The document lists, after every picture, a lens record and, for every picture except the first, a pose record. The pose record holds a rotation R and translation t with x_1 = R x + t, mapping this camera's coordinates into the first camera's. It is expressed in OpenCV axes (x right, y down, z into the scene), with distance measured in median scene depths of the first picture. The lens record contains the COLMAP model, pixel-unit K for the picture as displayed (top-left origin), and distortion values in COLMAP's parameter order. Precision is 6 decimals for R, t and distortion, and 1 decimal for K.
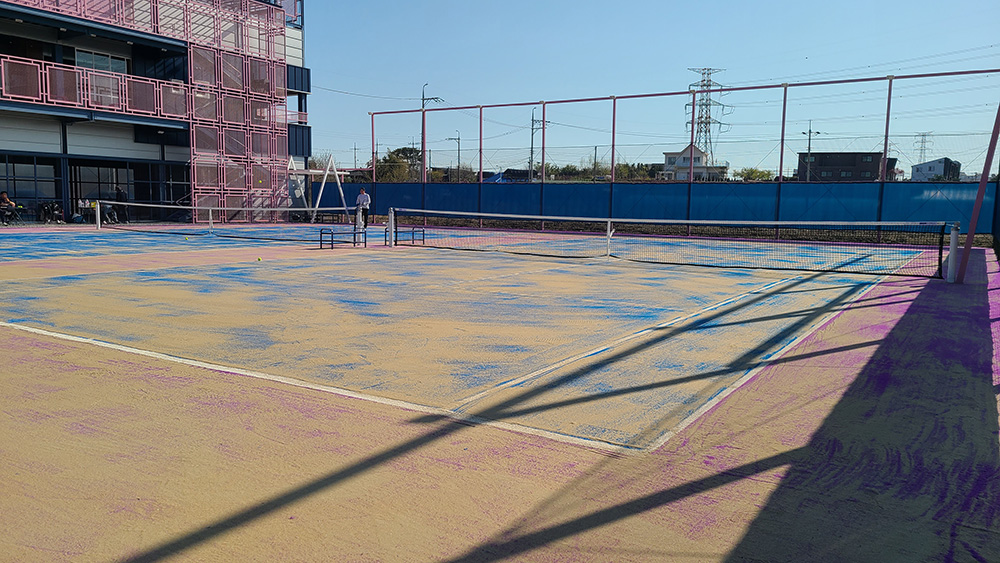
lens RADIAL K [[745.7, 0, 495.2], [0, 745.7, 279.8], [0, 0, 1]] dist [0.072141, -0.049008]
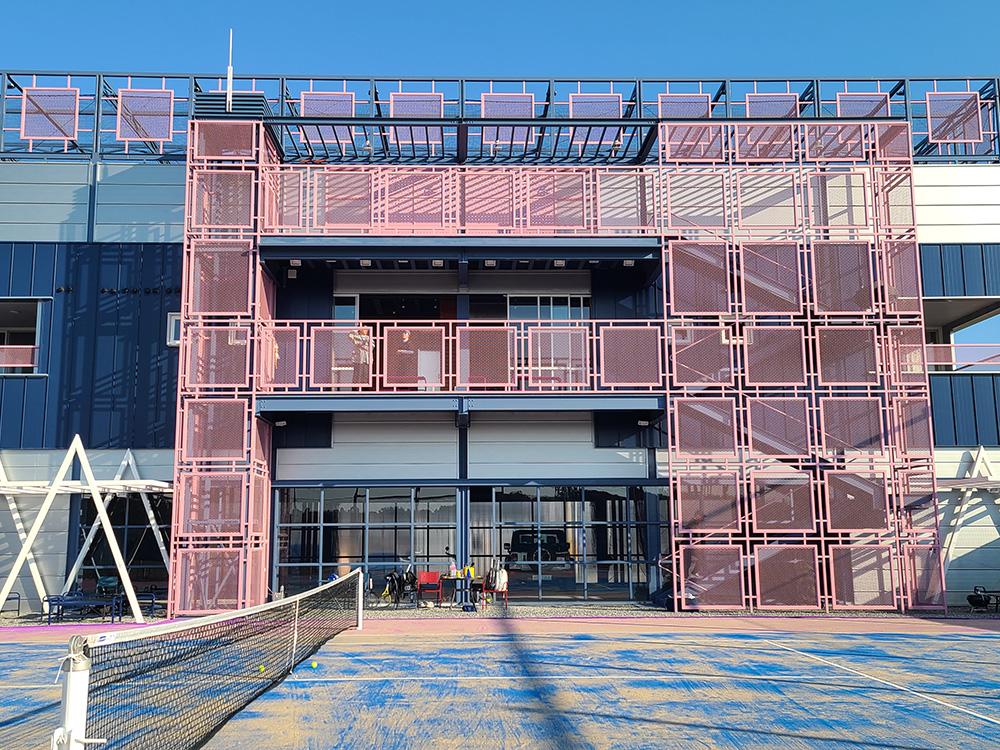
lens RADIAL K [[1021.0, 0, 485.5], [0, 1021.0, 382.5], [0, 0, 1]] dist [0.043059, 0.000000]
pose [[0.558887, -0.146676, -0.816169, 0.072738], [-0.070172, 0.972337, -0.222793, -0.078013], [0.826269, 0.181788, 0.533134, 0.683200]]
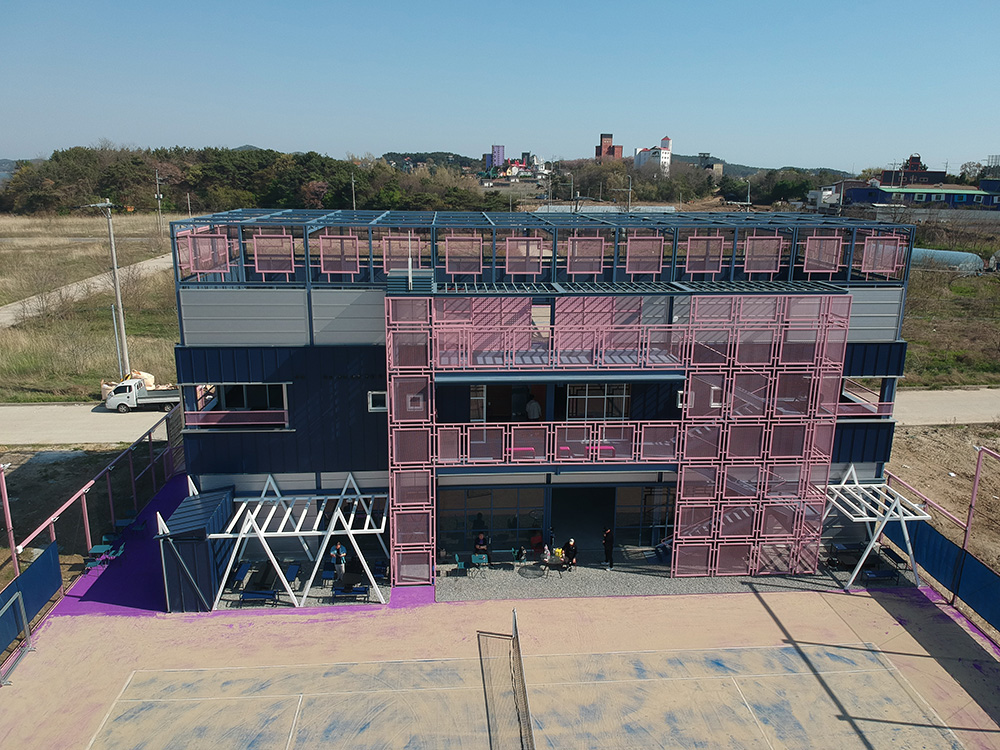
lens RADIAL K [[739.6, 0, 501.7], [0, 739.6, 369.6], [0, 0, 1]] dist [0.040418, -0.008680]
pose [[0.602176, 0.189436, -0.775563, 0.092092], [-0.083973, 0.981081, 0.174436, -0.522957], [0.793935, -0.039915, 0.606691, 0.458750]]
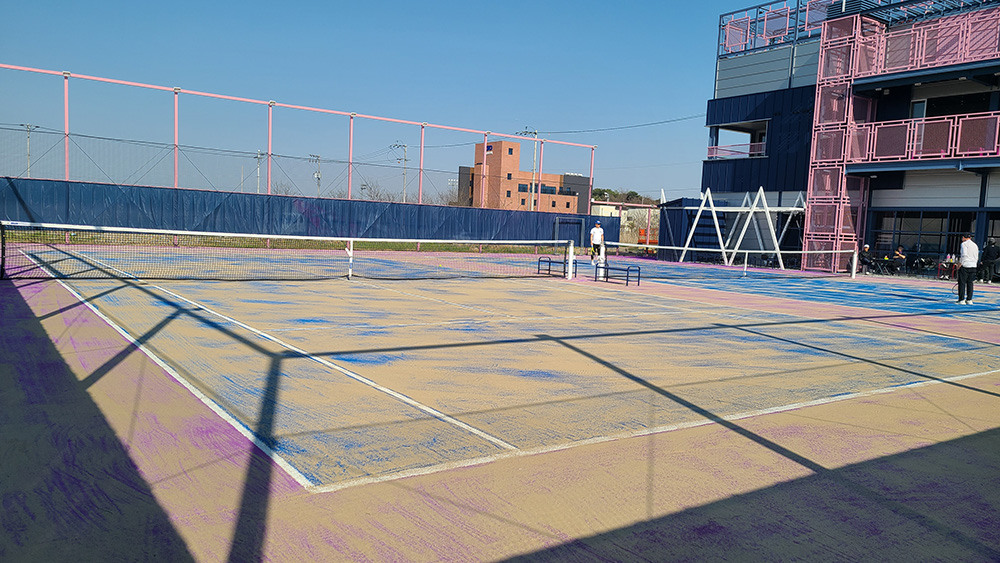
lens RADIAL K [[745.7, 0, 502.4], [0, 745.7, 289.2], [0, 0, 1]] dist [0.072141, -0.049008]
pose [[-0.371931, 0.043406, -0.927245, 0.594635], [-0.147658, 0.983421, 0.105264, -0.088418], [0.916441, 0.176066, -0.359355, 0.924077]]
